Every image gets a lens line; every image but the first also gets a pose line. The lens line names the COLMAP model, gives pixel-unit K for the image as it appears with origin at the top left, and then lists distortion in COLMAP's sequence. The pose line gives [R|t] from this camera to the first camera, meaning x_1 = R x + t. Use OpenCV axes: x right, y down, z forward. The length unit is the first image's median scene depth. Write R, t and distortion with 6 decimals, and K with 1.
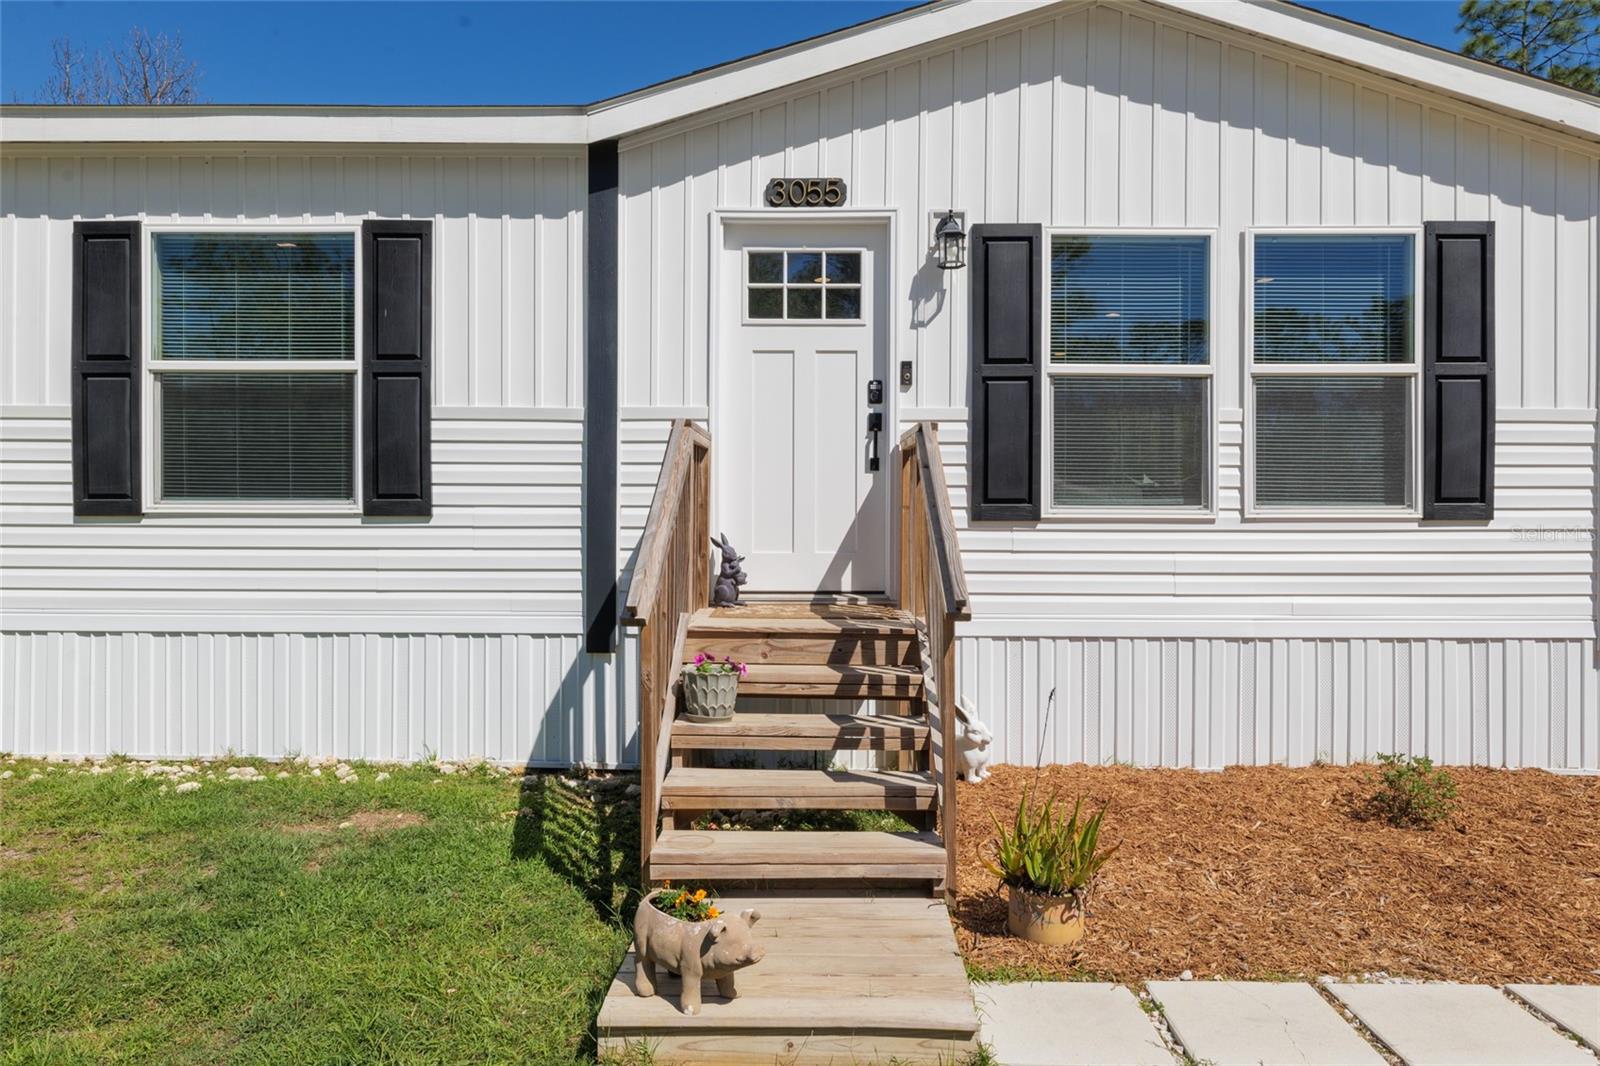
lens RADIAL K [[1089.3, 0, 801.9], [0, 1089.3, 532.9], [0, 0, 1]] dist [0.010026, -0.008948]
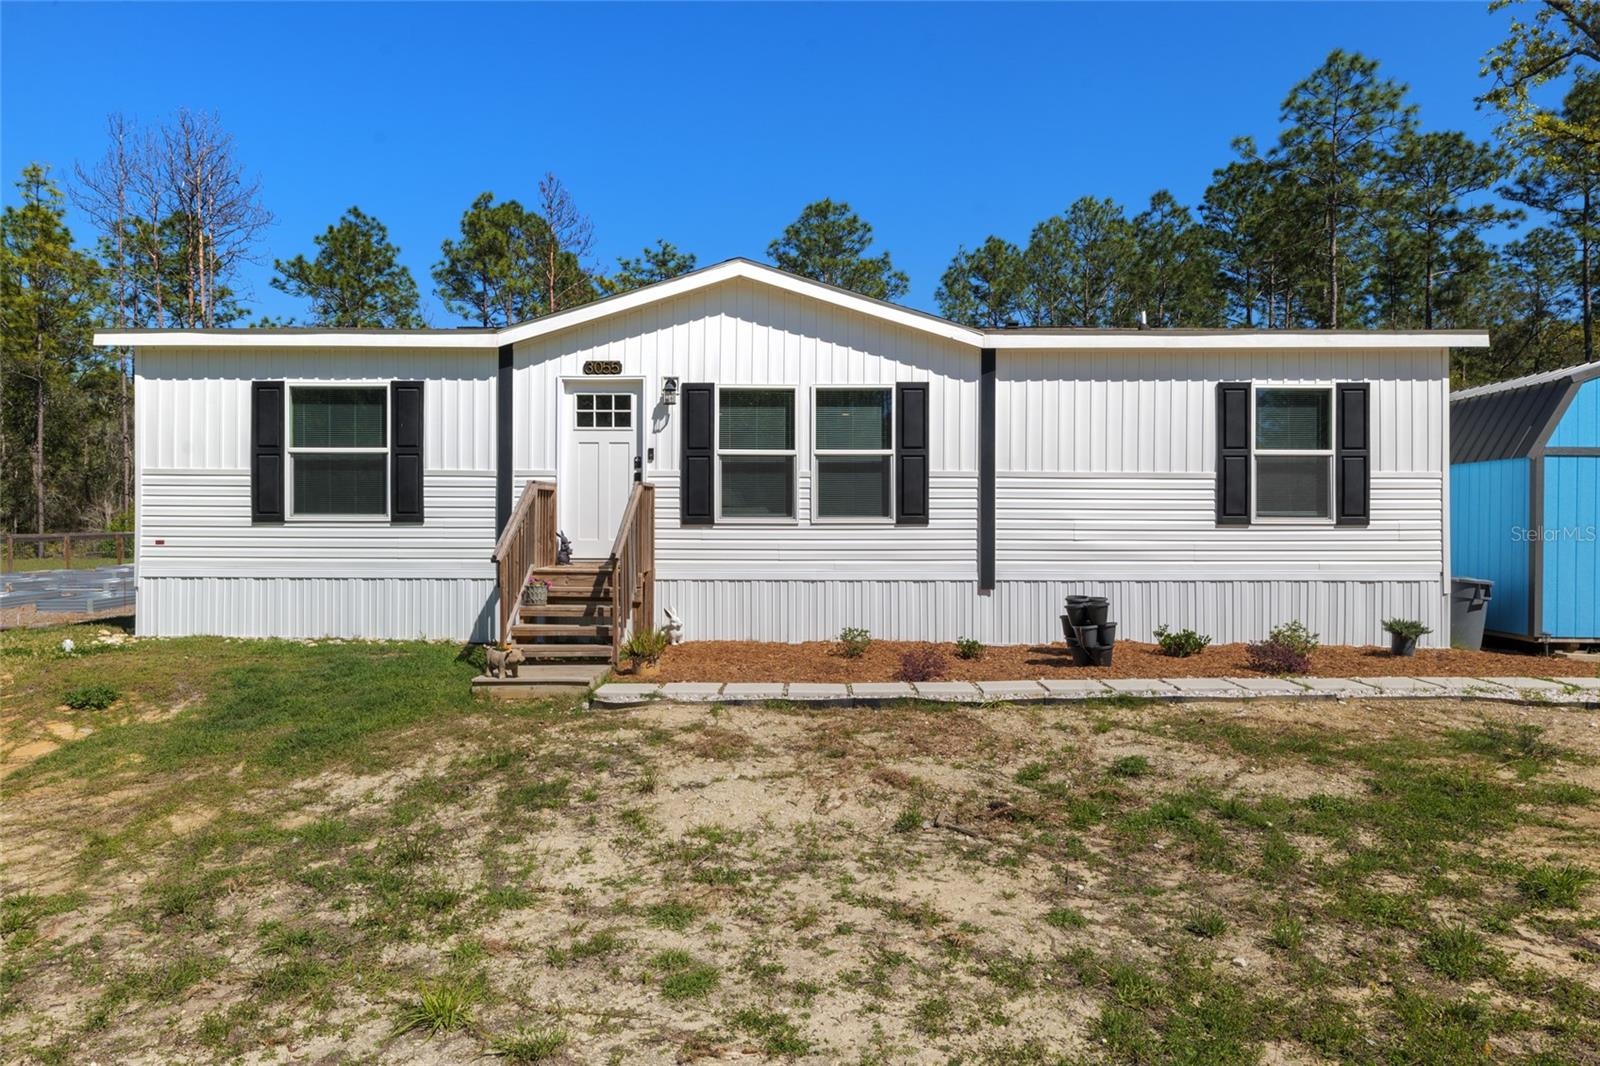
lens RADIAL K [[1065.6, 0, 799.8], [0, 1065.6, 533.9], [0, 0, 1]] dist [0.003836, 0.006579]
pose [[0.999998, -0.000409, 0.001687, 0.378211], [0.000416, 0.999990, -0.004353, 0.016088], [-0.001685, 0.004354, 0.999989, -1.045802]]
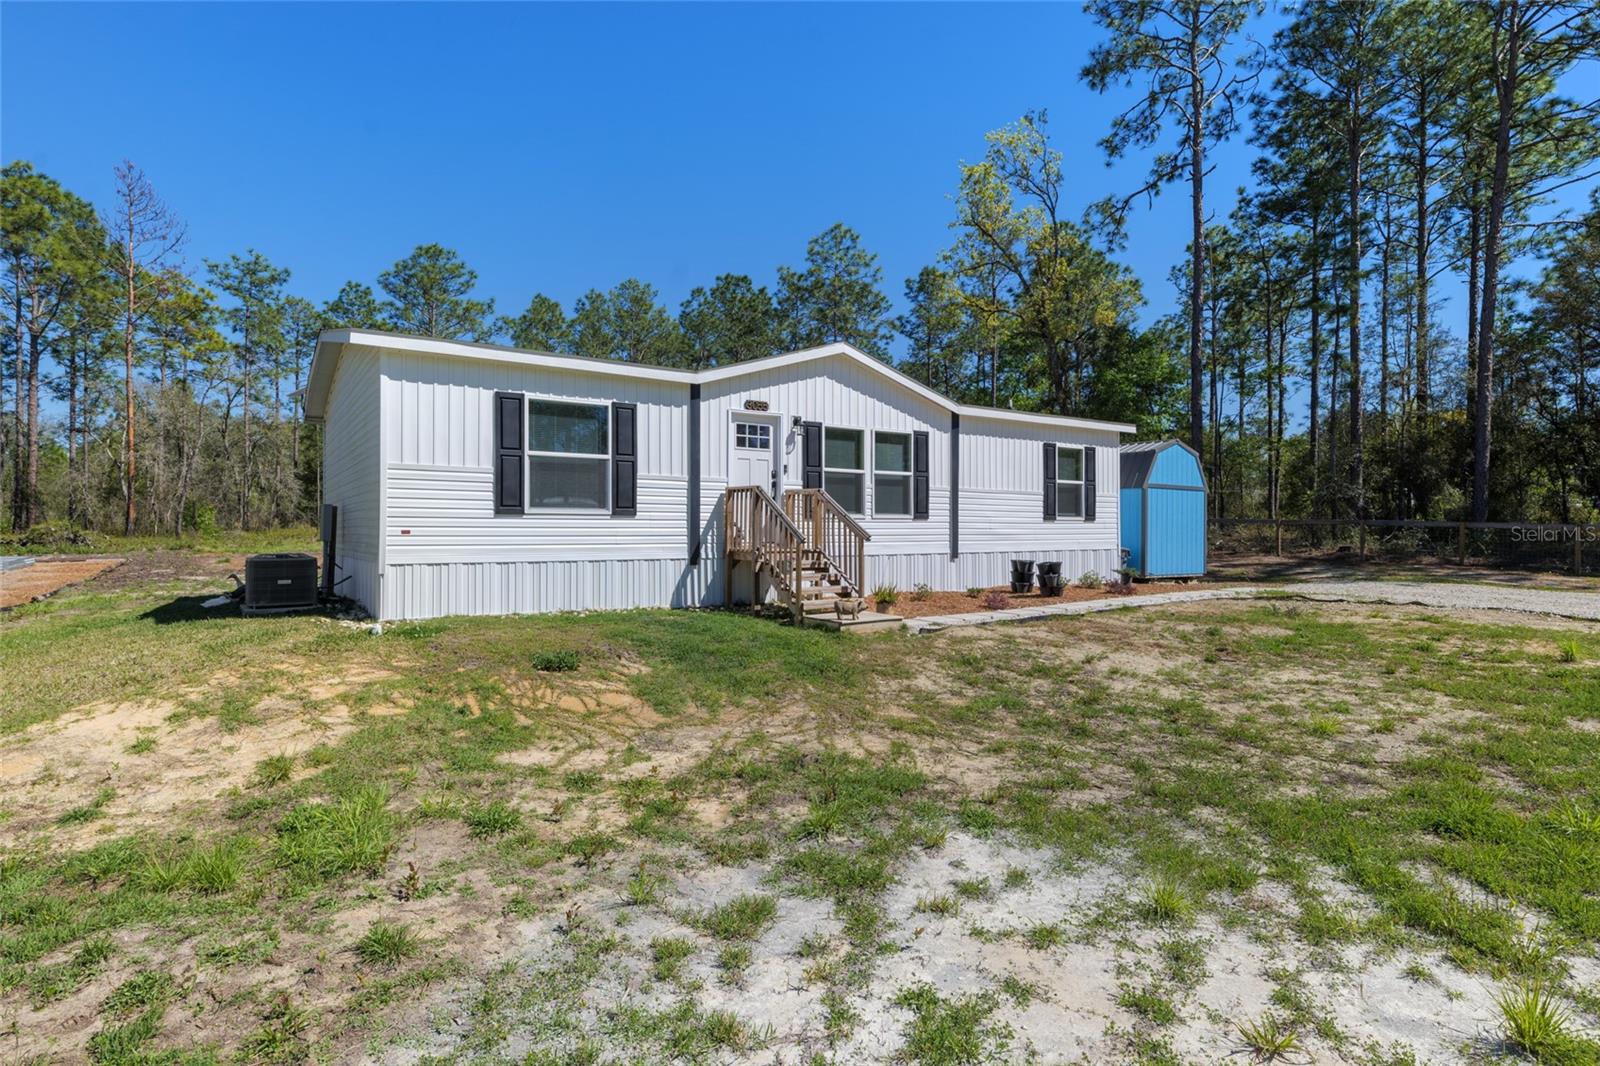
lens RADIAL K [[822.2, 0, 801.7], [0, 822.2, 530.0], [0, 0, 1]] dist [0.005926, -0.001727]
pose [[0.818865, -0.002372, 0.573981, -1.161553], [0.003670, 0.999993, -0.001104, 0.023817], [-0.573974, 0.003011, 0.818868, -0.872308]]
